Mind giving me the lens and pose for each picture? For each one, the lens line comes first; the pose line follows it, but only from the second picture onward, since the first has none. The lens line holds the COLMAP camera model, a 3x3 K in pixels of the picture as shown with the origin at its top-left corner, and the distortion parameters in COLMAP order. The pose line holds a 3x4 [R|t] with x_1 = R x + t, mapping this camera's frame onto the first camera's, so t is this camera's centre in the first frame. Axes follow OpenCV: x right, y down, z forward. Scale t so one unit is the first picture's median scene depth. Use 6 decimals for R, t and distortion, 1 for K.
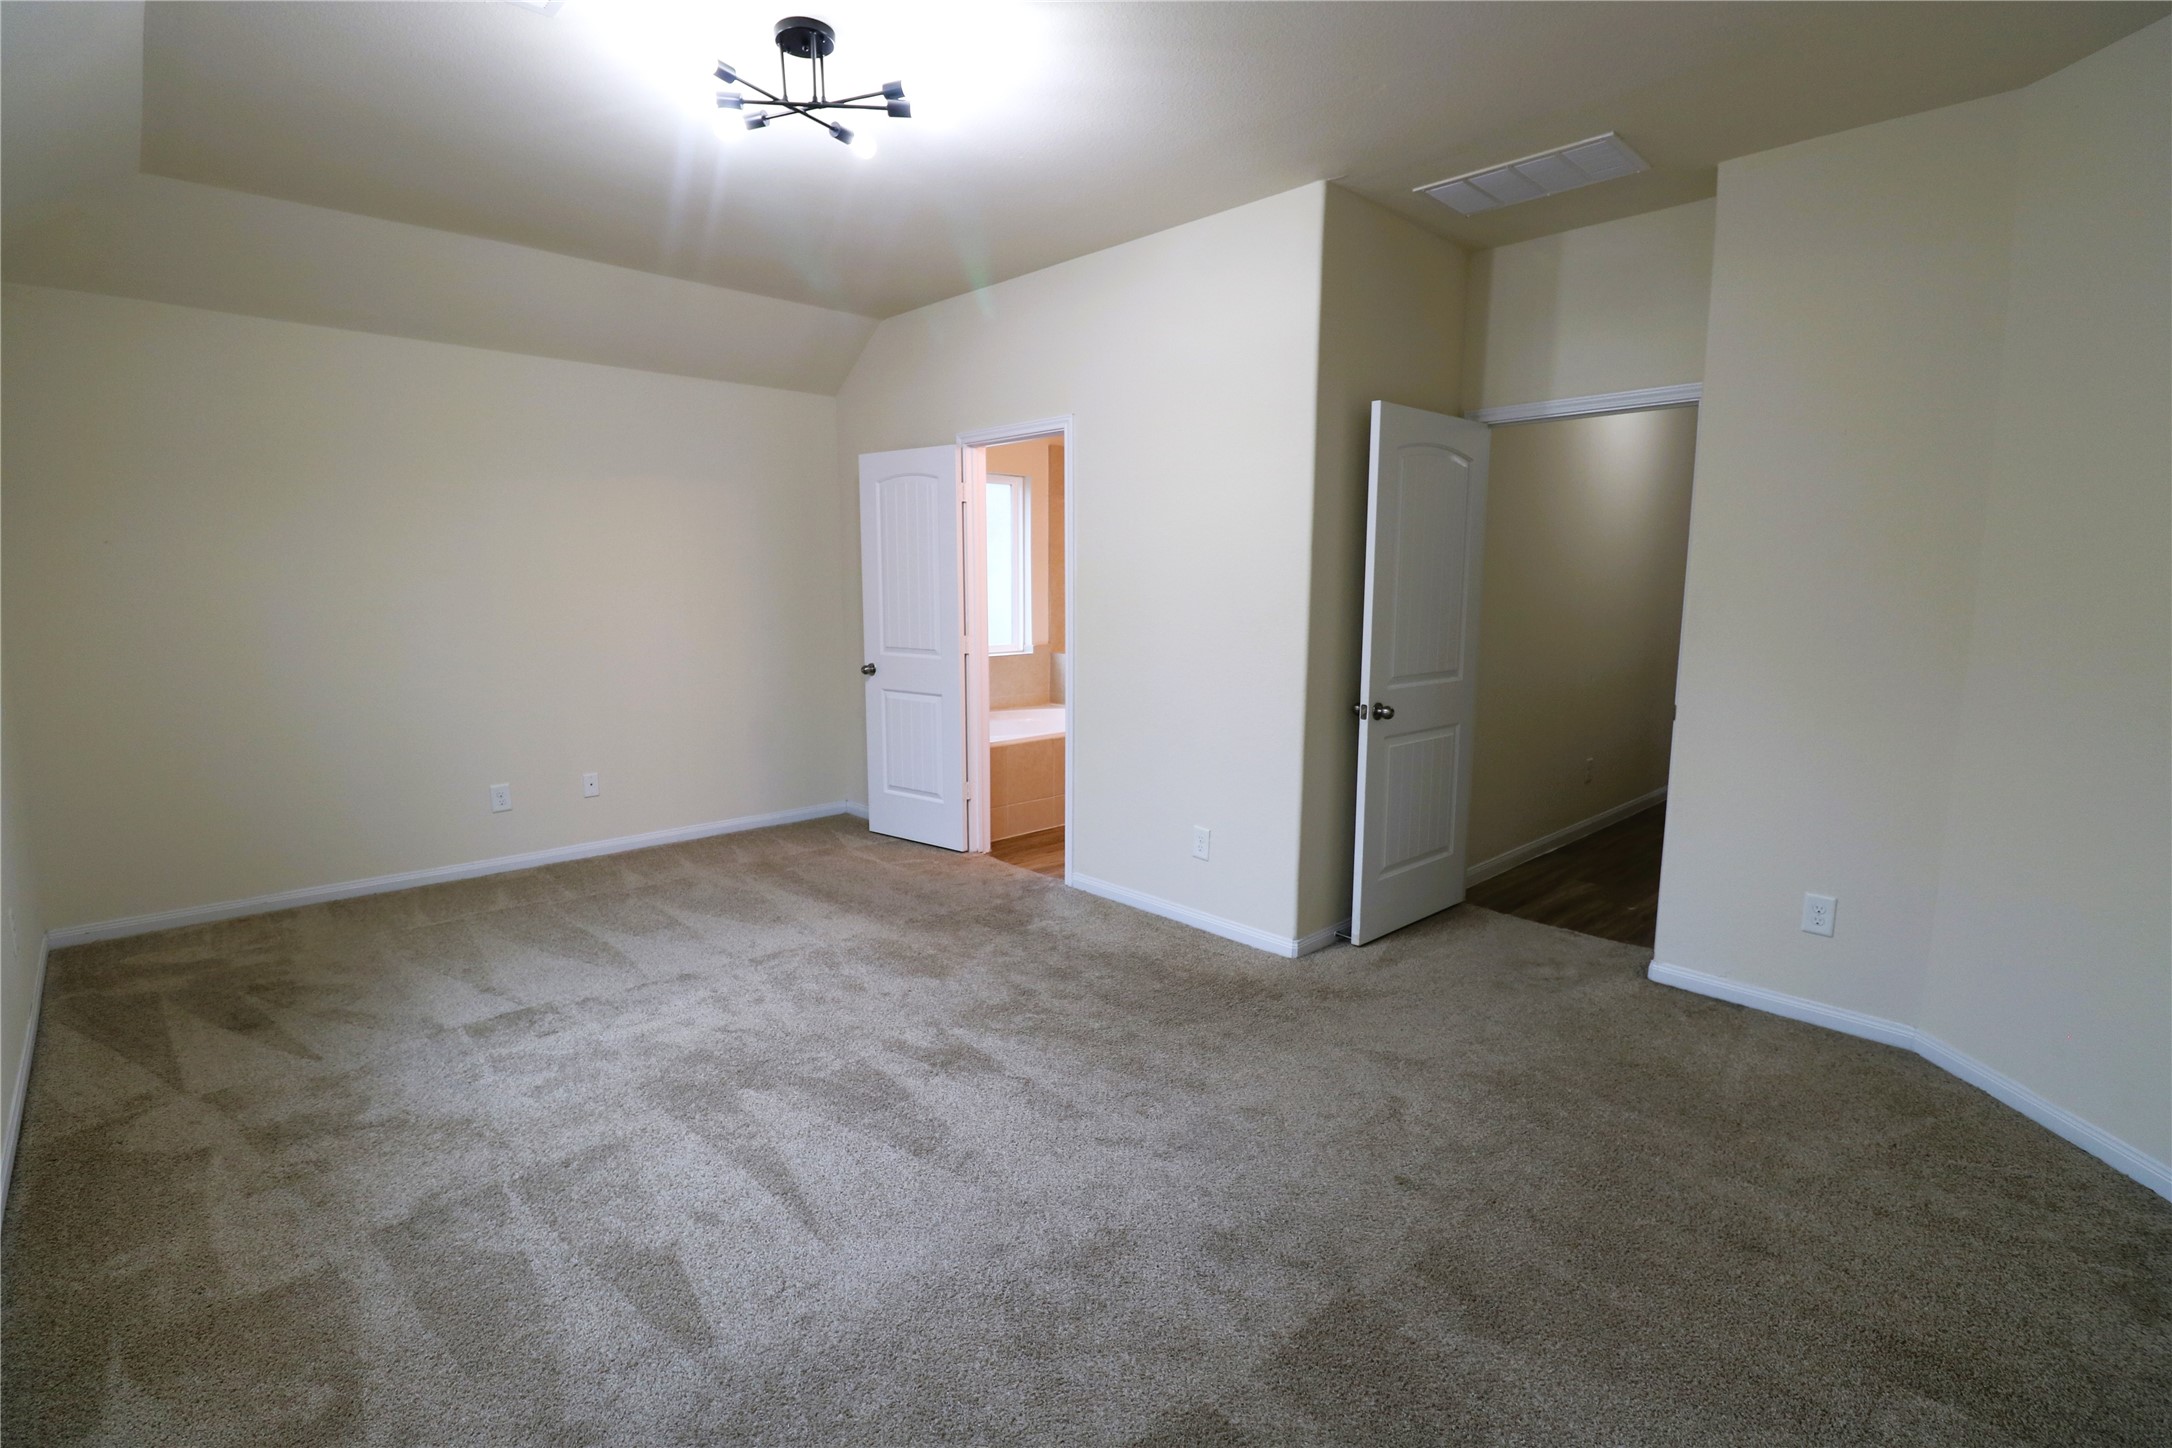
lens RADIAL K [[1016.2, 0, 1089.8], [0, 1016.2, 714.9], [0, 0, 1]] dist [0.000788, -0.013750]
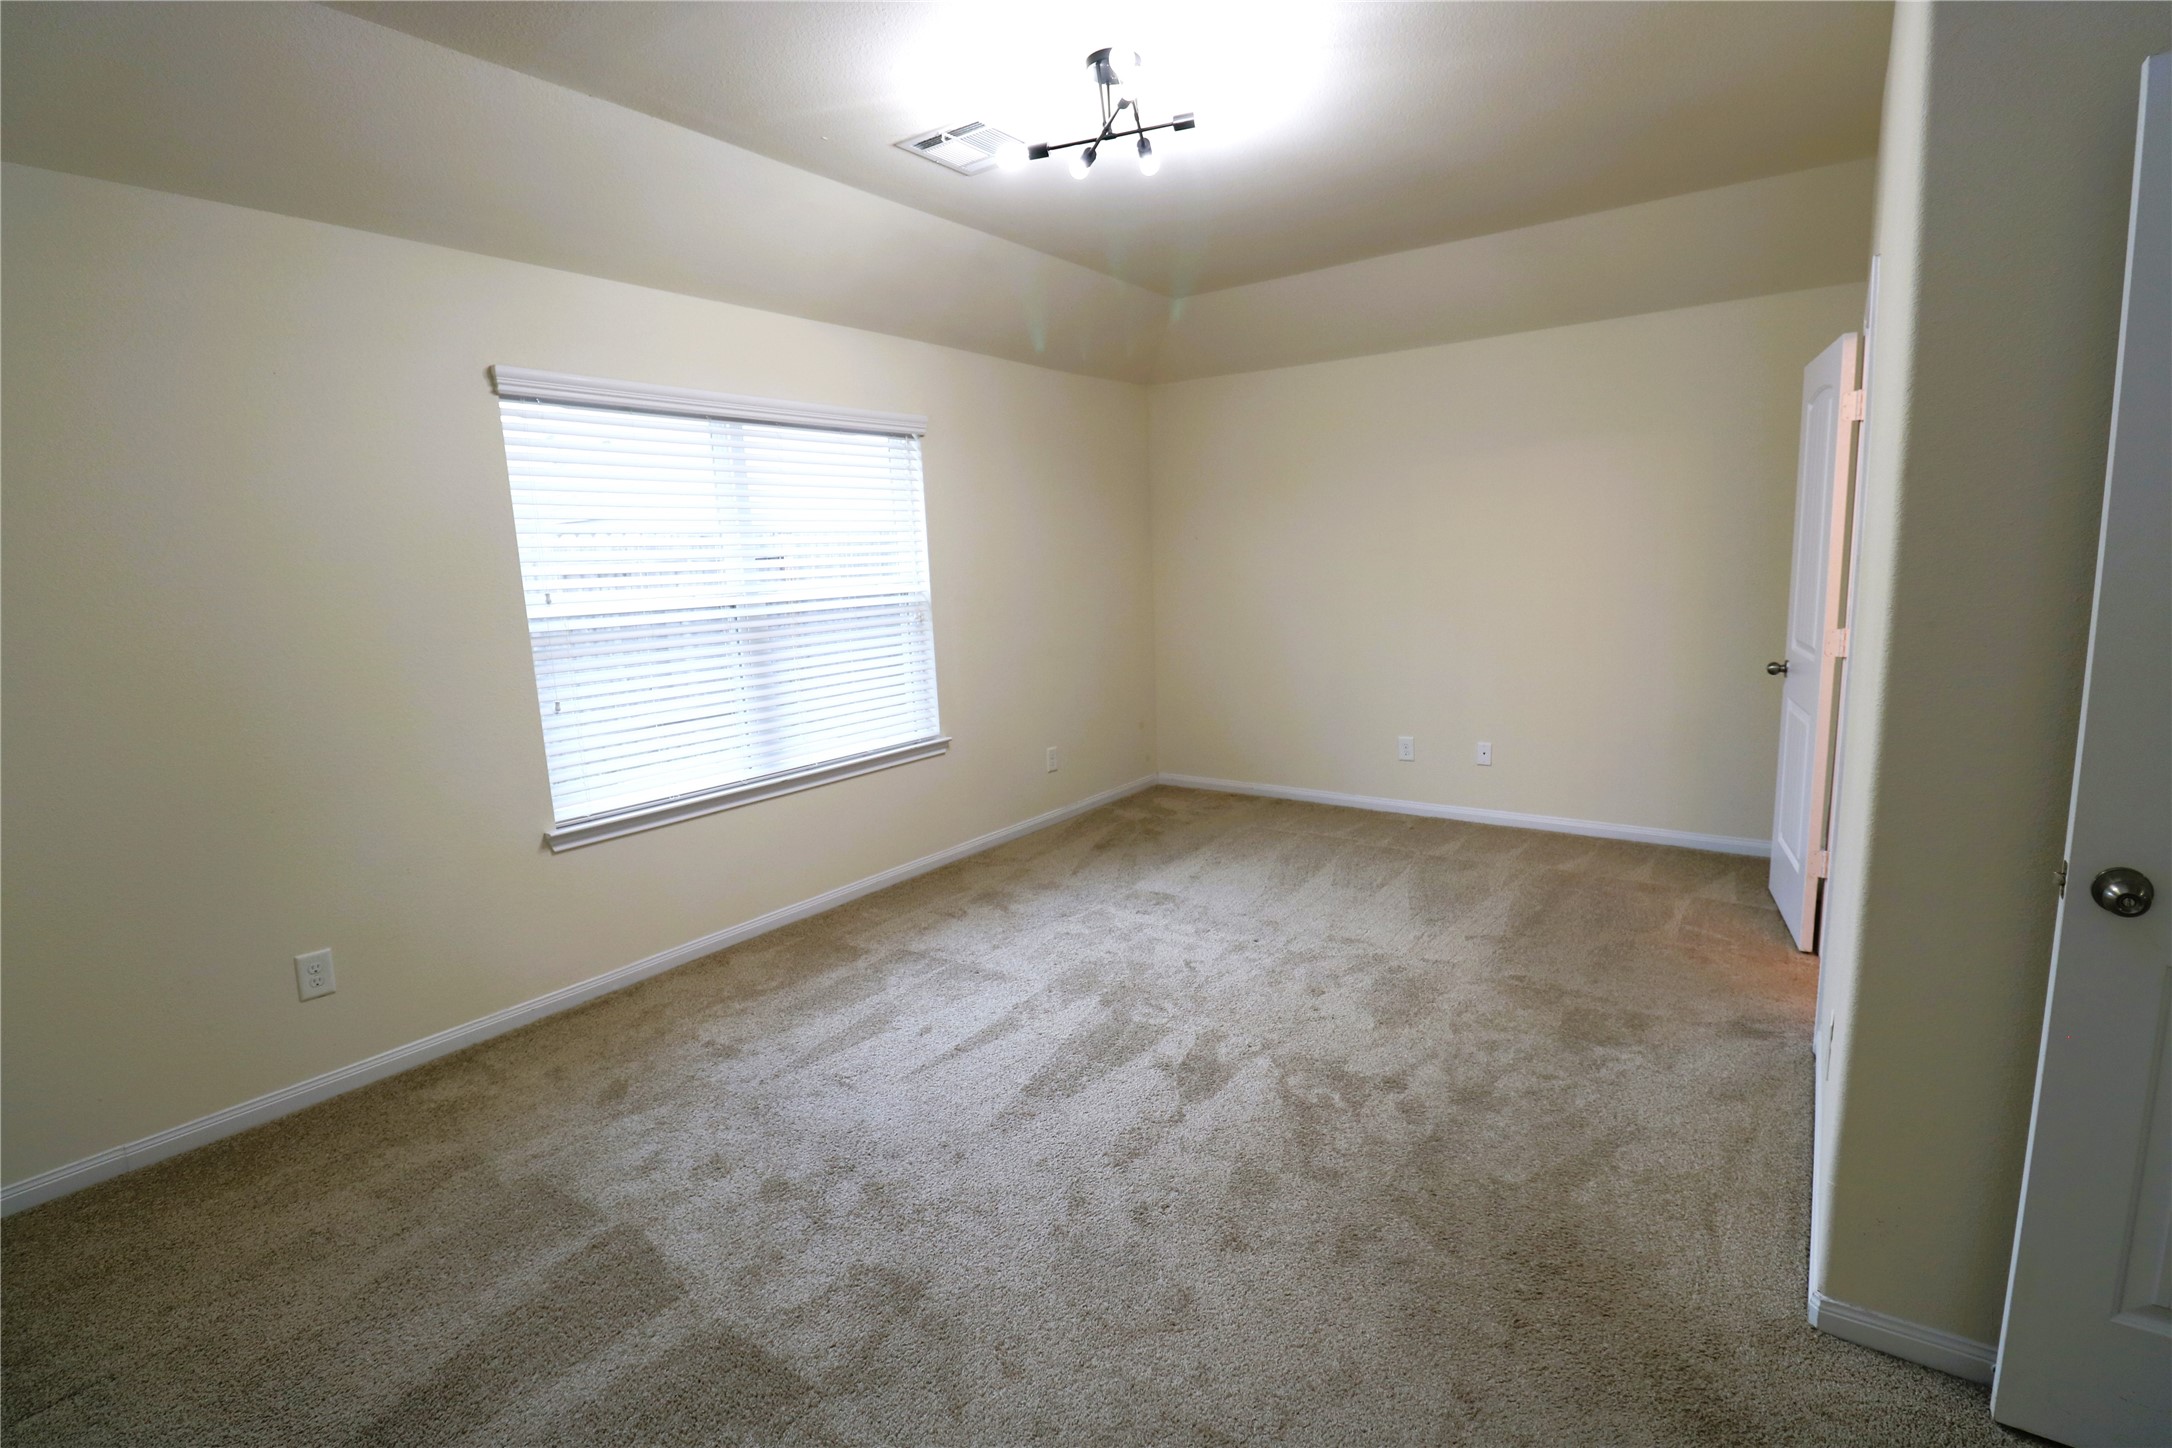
lens RADIAL K [[1016.2, 0, 1089.8], [0, 1016.2, 714.9], [0, 0, 1]] dist [0.000788, -0.013750]
pose [[0.167938, 0.137802, -0.976119, 0.657022], [-0.092611, 0.988008, 0.123547, -0.089600], [0.981438, 0.069651, 0.178686, 0.631661]]
